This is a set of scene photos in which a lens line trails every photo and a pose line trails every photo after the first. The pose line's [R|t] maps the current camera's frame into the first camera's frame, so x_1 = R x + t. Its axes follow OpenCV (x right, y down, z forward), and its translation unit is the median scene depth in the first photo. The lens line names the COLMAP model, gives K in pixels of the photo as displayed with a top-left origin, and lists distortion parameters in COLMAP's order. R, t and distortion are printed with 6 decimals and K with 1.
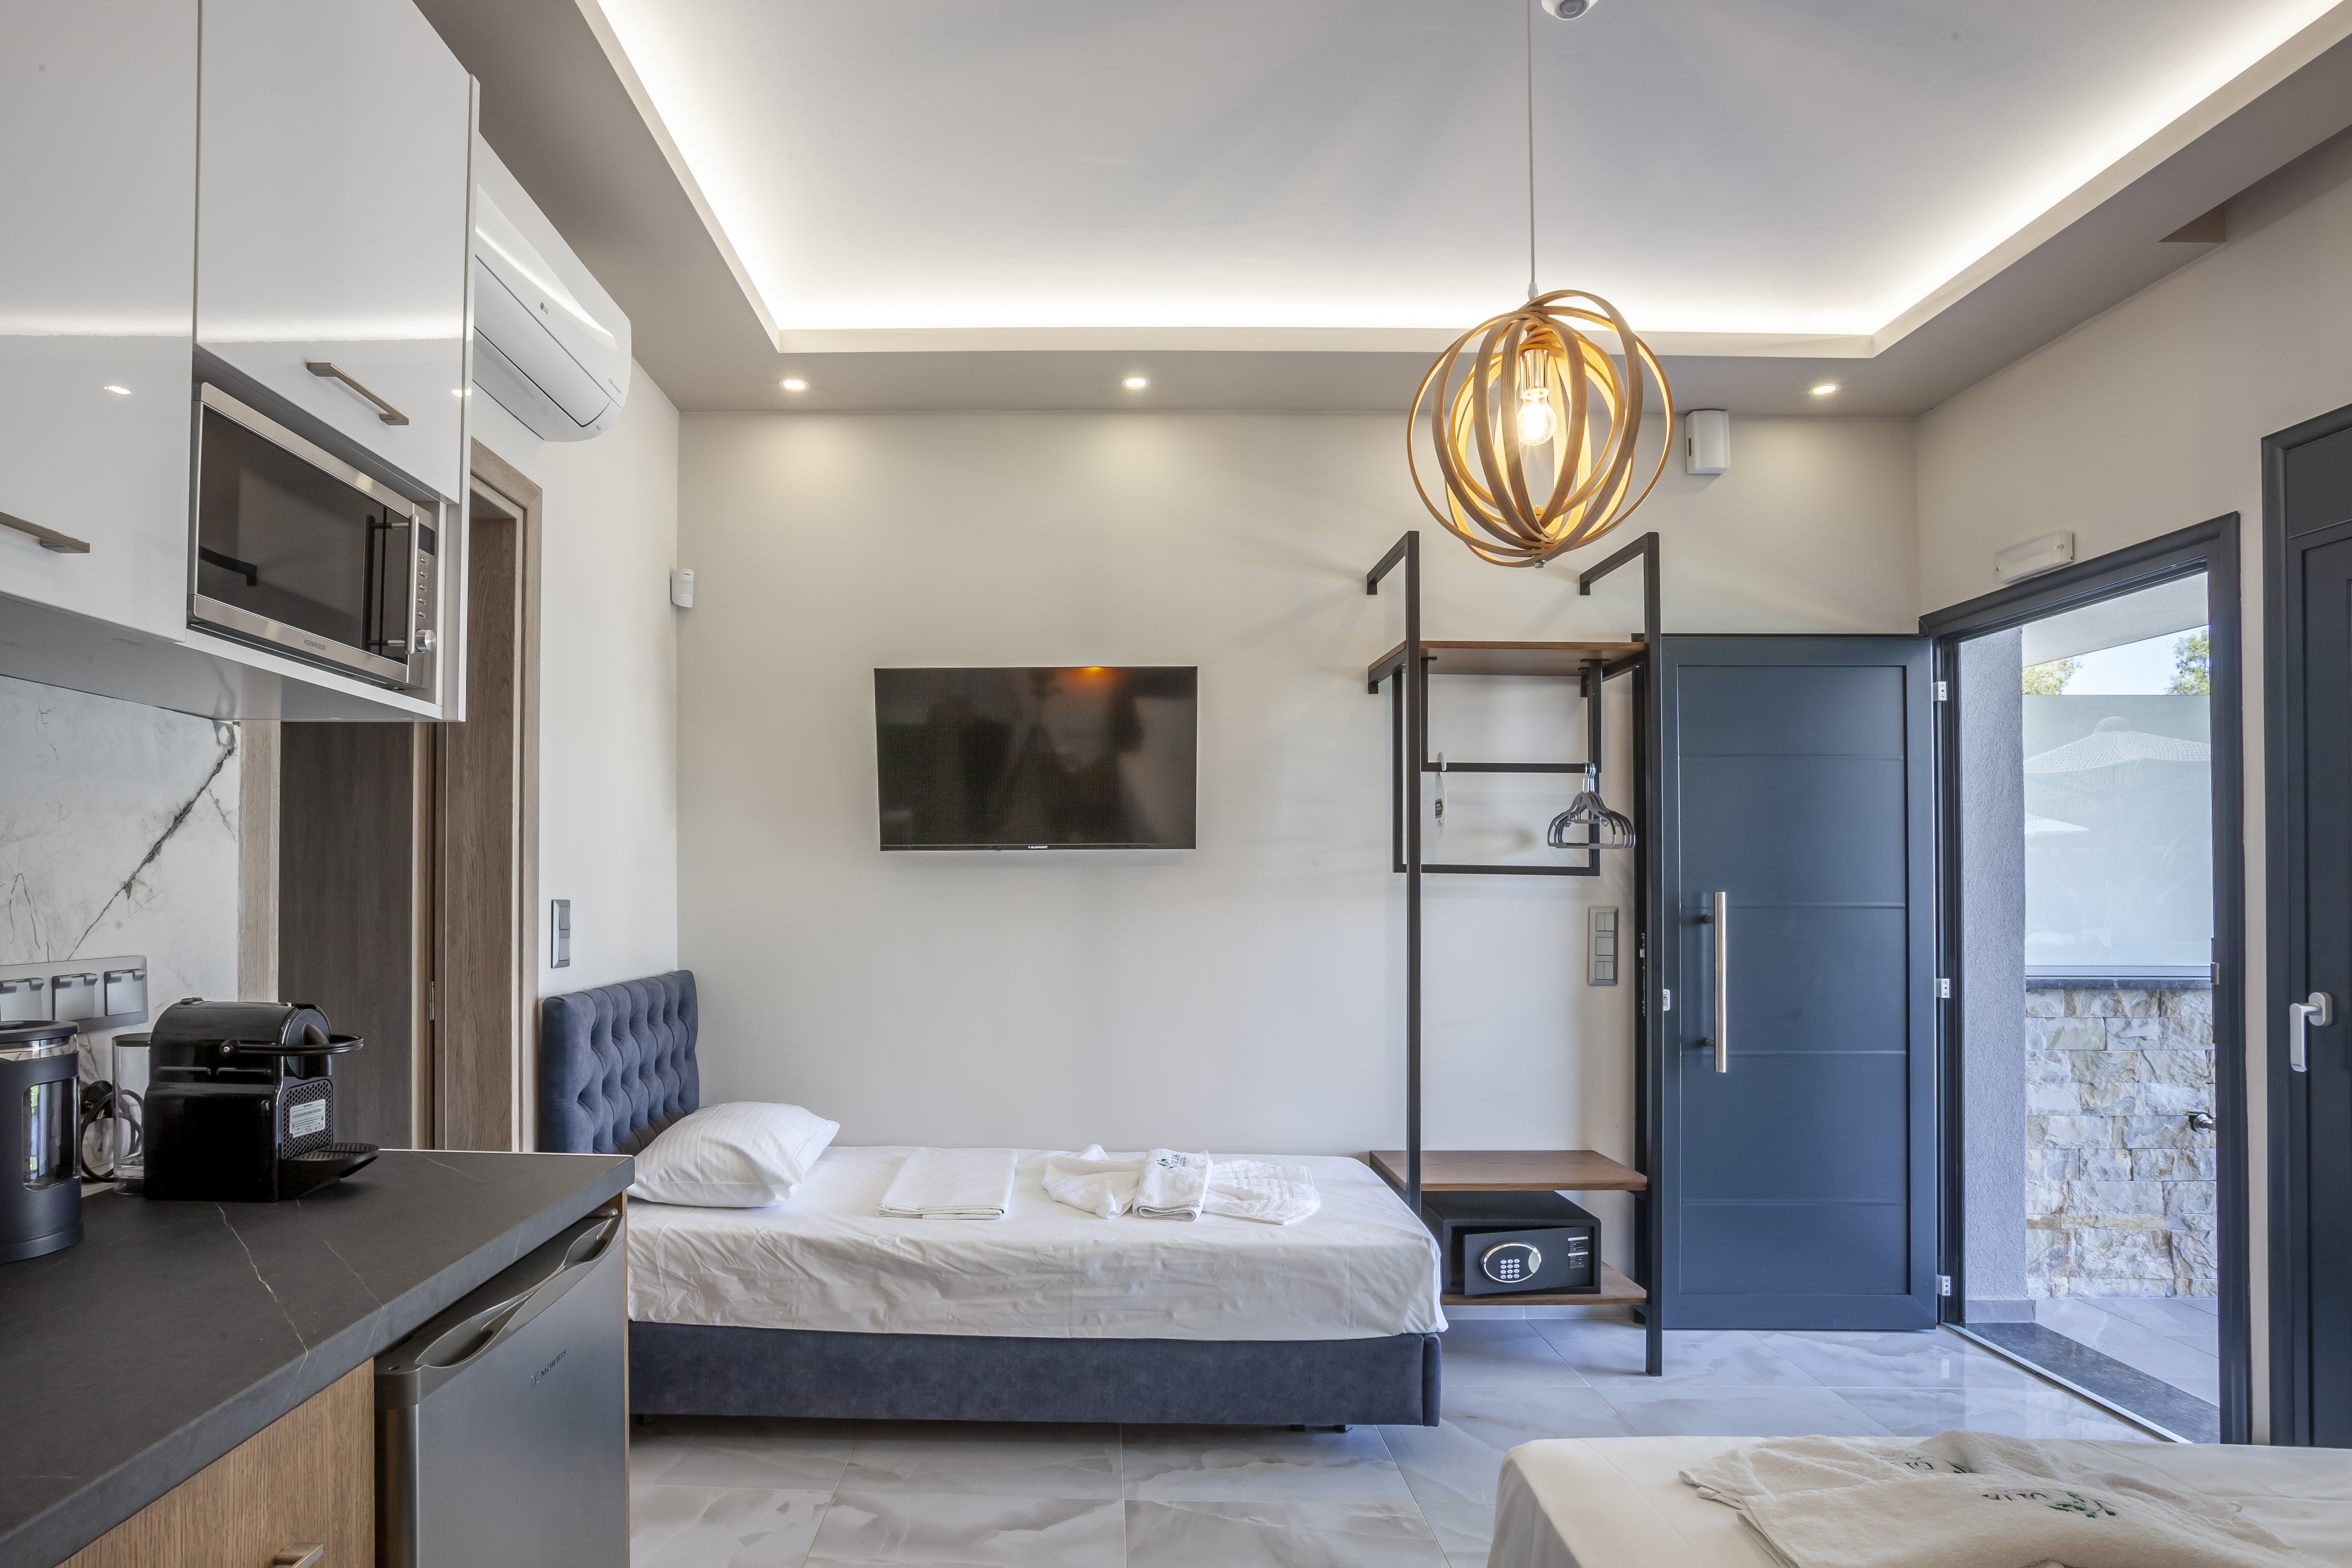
lens RADIAL K [[1183.2, 0, 1072.9], [0, 1183.2, 868.0], [0, 0, 1]] dist [-0.043087, 0.021327]
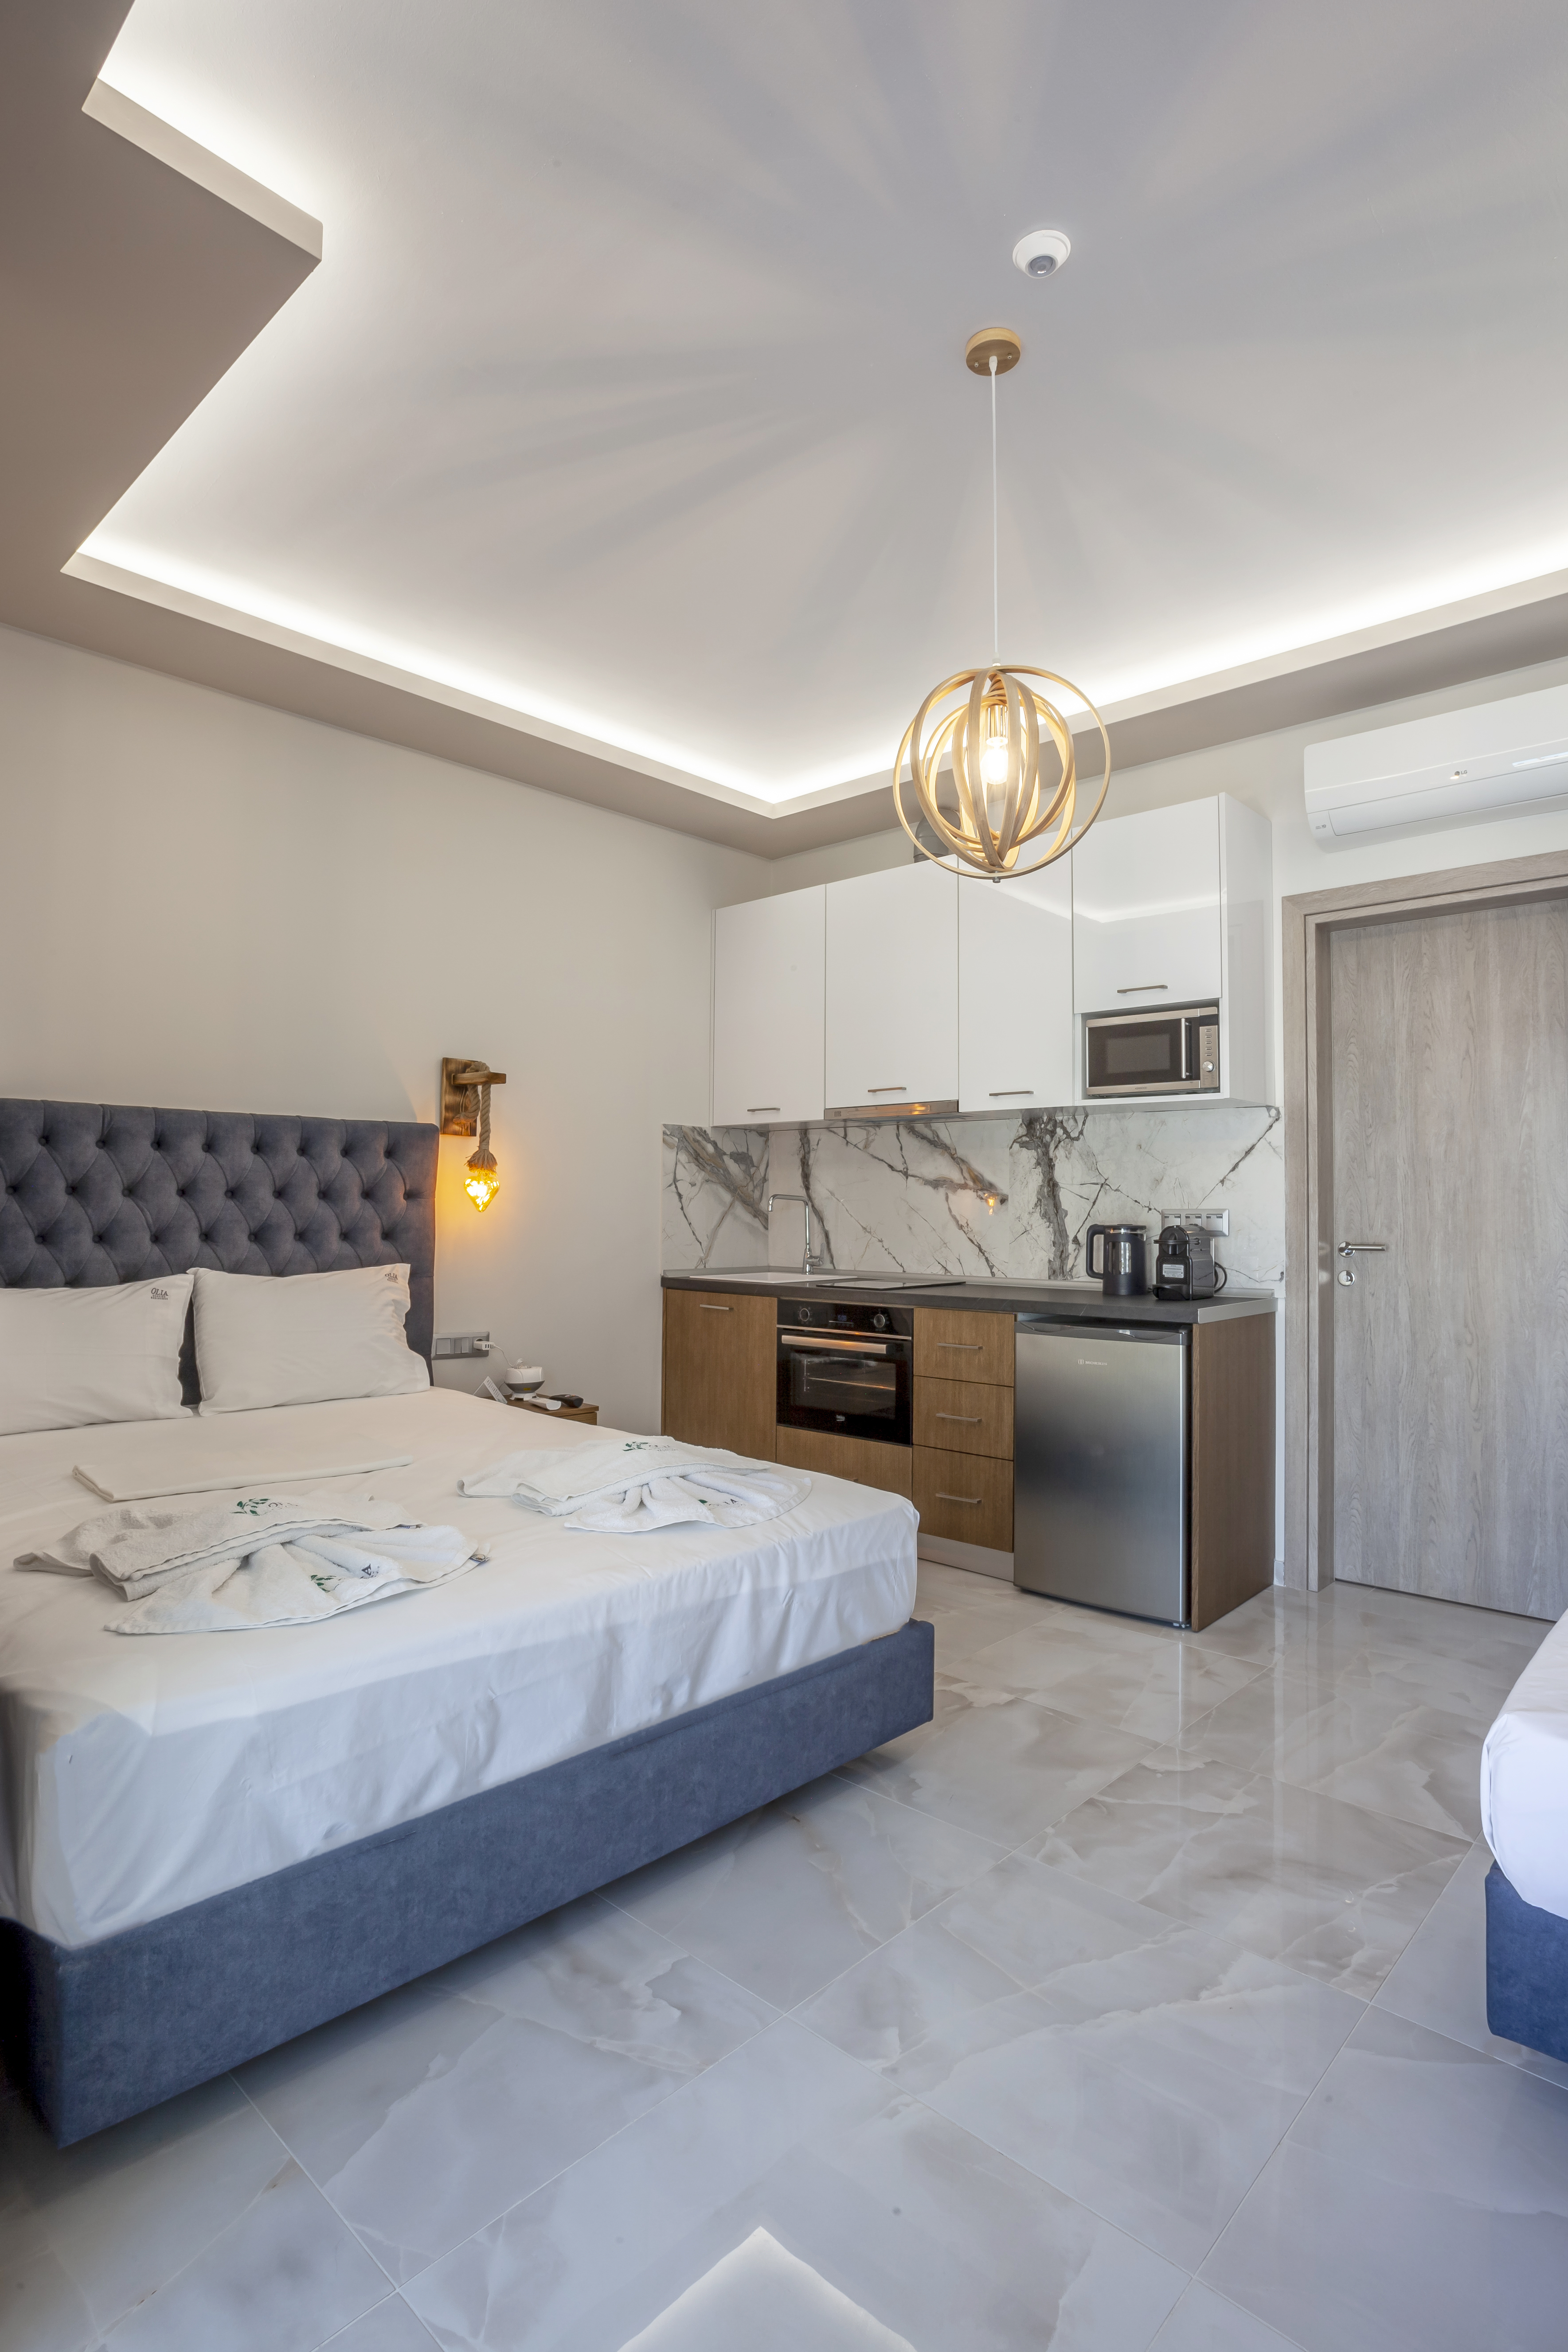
lens RADIAL K [[1188.1, 0, 793.0], [0, 1188.1, 1155.4], [0, 0, 1]] dist [-0.049668, 0.021966]
pose [[-0.653663, -0.043237, -0.755550, 1.646403], [0.003383, 0.998190, -0.060050, 0.104515], [0.756778, -0.041808, -0.652333, 1.853727]]
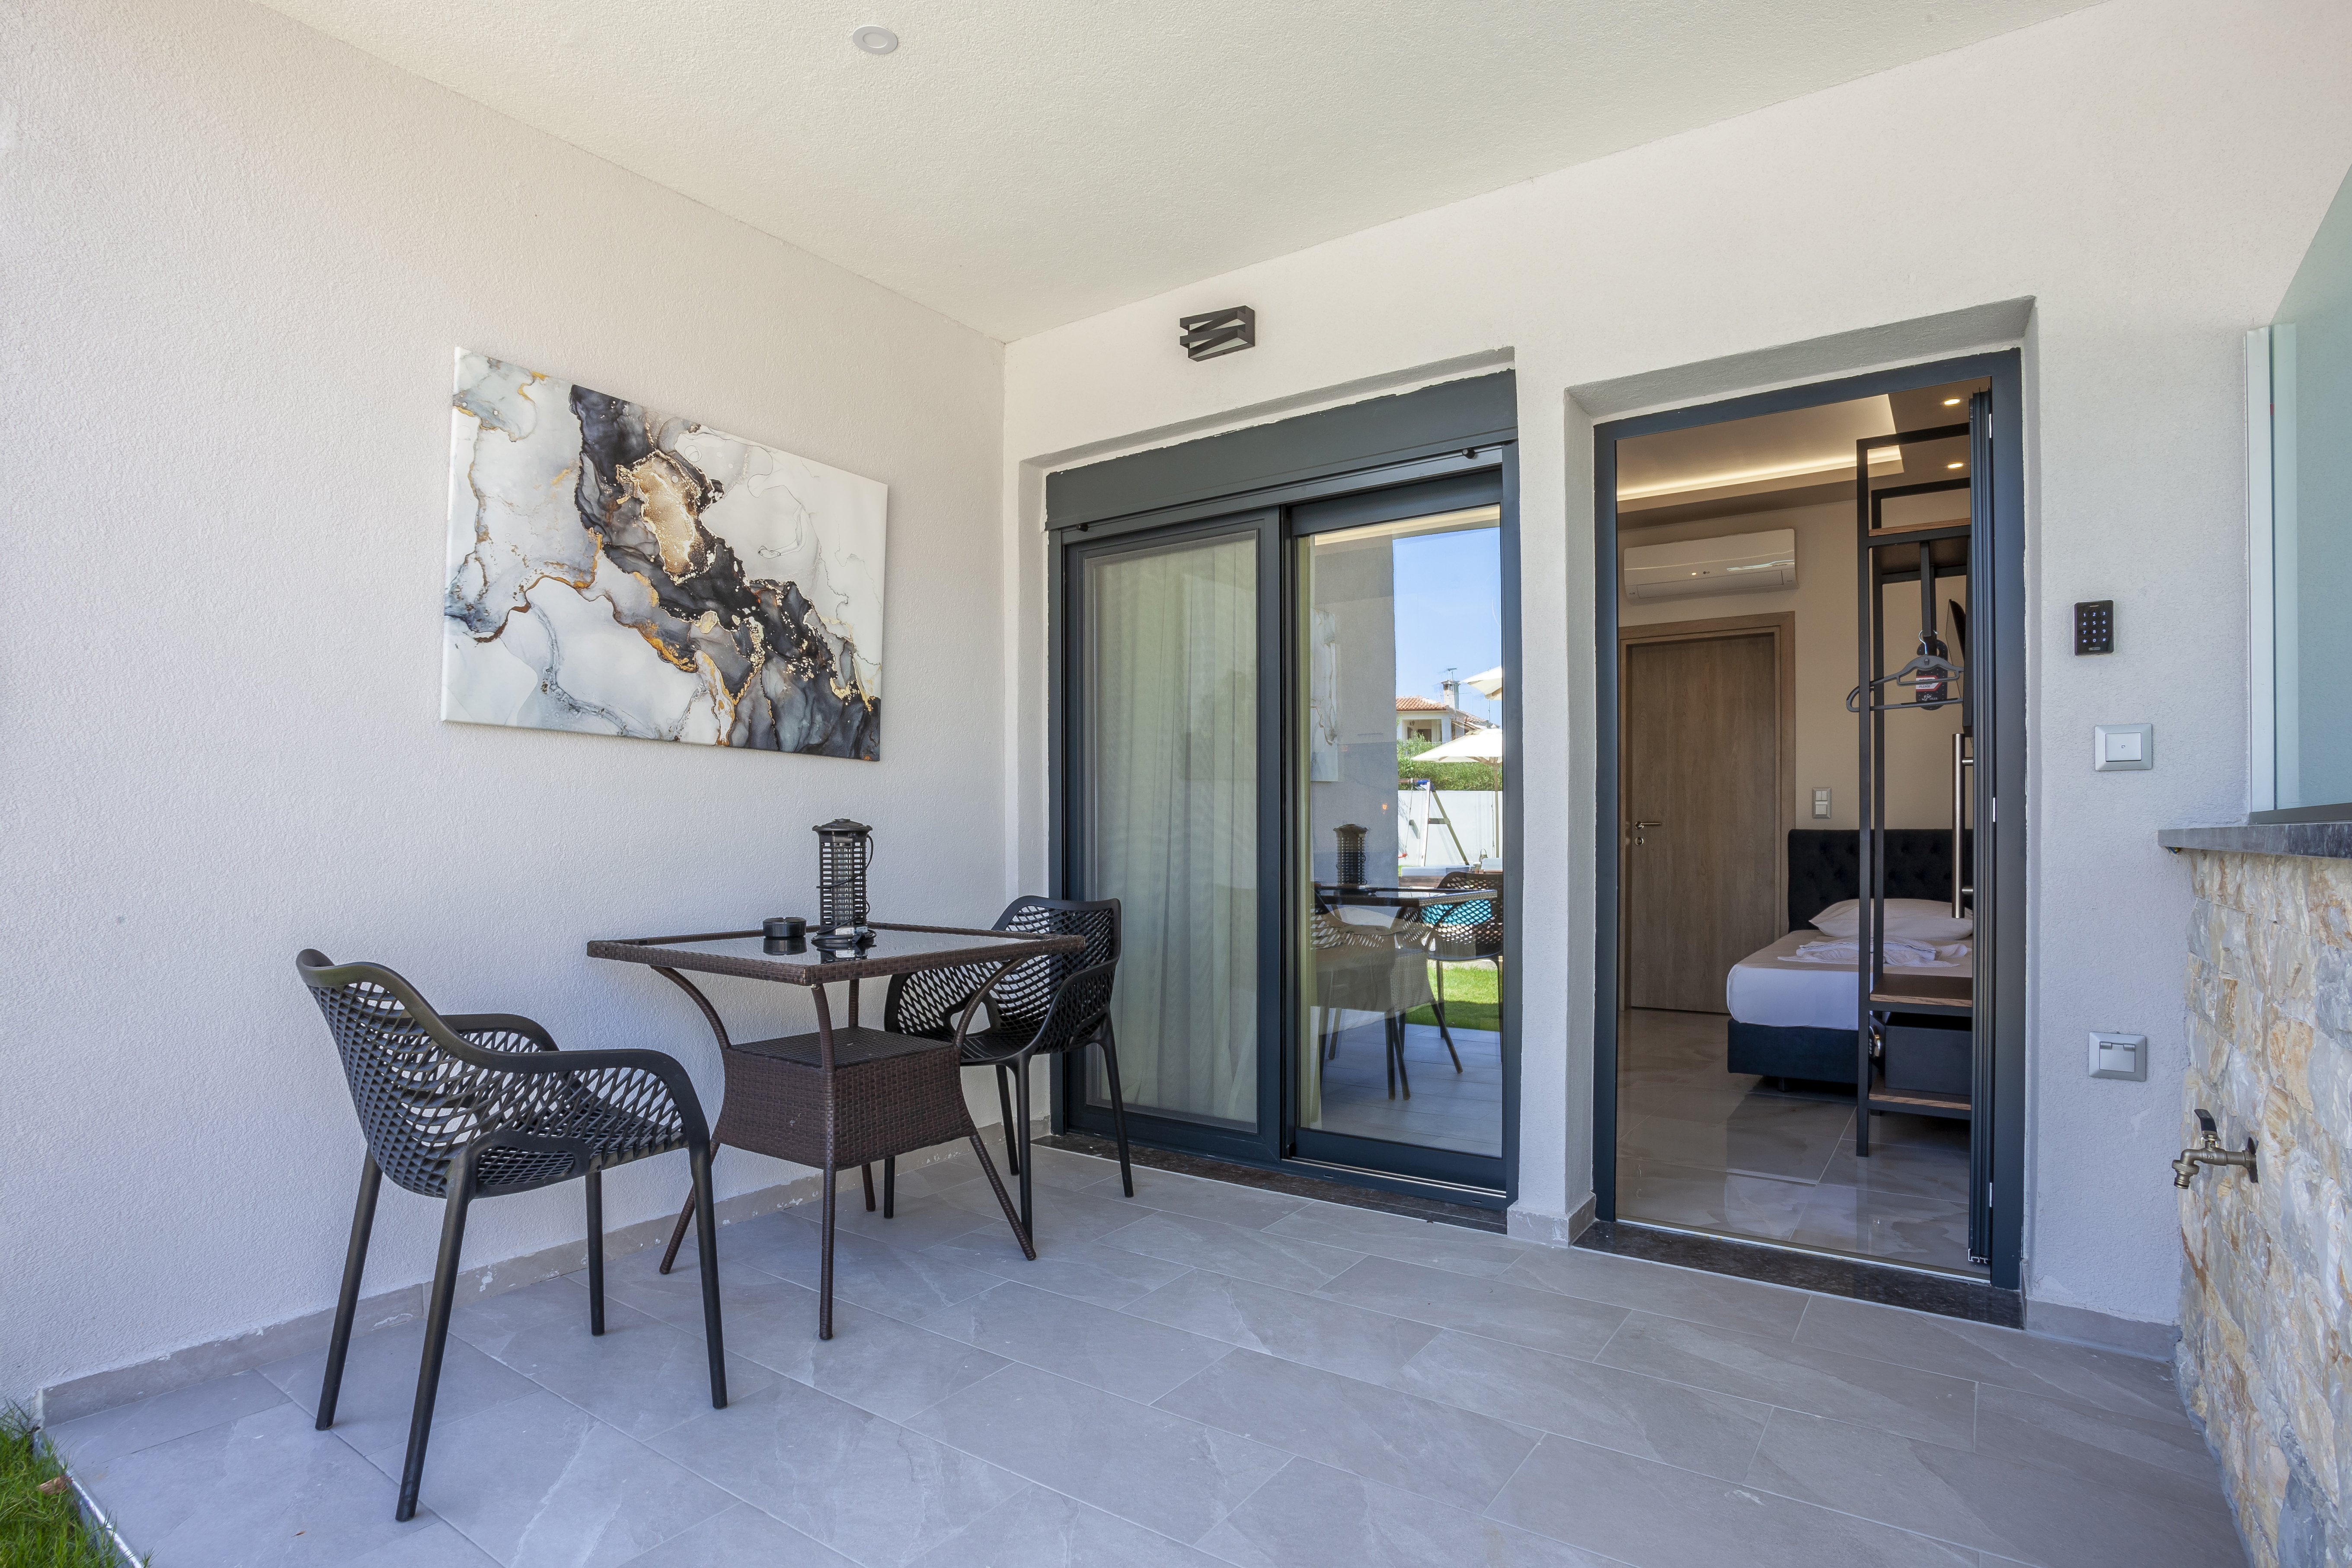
lens RADIAL K [[1188.0, 0, 1174.8], [0, 1188.0, 828.6], [0, 0, 1]] dist [-0.049668, 0.021966]
pose [[-0.543472, -0.008389, -0.839385, 3.653034], [0.012324, 0.999763, -0.017971, 0.224751], [0.839337, -0.020112, -0.543240, 2.059019]]
